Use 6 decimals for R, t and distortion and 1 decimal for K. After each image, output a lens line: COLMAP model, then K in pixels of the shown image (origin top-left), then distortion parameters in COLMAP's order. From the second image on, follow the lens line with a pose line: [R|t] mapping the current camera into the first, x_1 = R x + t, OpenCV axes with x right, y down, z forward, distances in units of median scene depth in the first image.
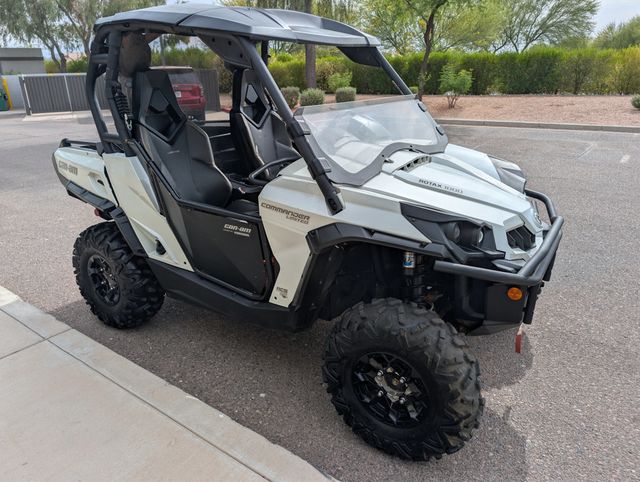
lens RADIAL K [[460.0, 0, 322.6], [0, 460.0, 237.3], [0, 0, 1]] dist [0.017434, -0.014054]
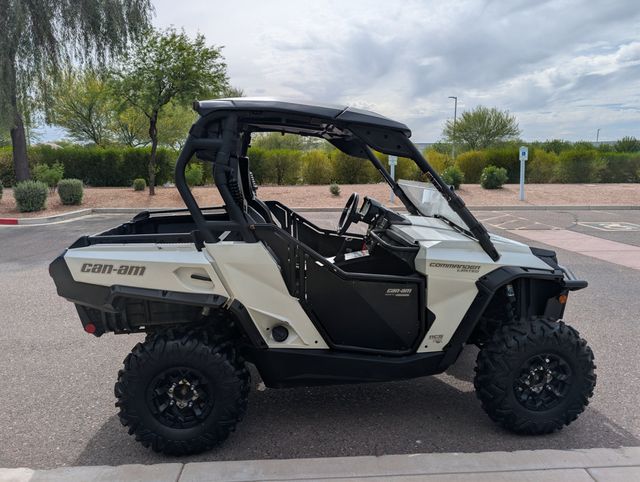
lens RADIAL K [[460.0, 0, 324.0], [0, 460.0, 244.0], [0, 0, 1]] dist [0.017434, -0.014054]
pose [[0.776013, -0.091002, 0.624118, -1.009890], [0.199710, 0.974073, -0.106286, -0.047647], [-0.598264, 0.207122, 0.774067, 0.201835]]
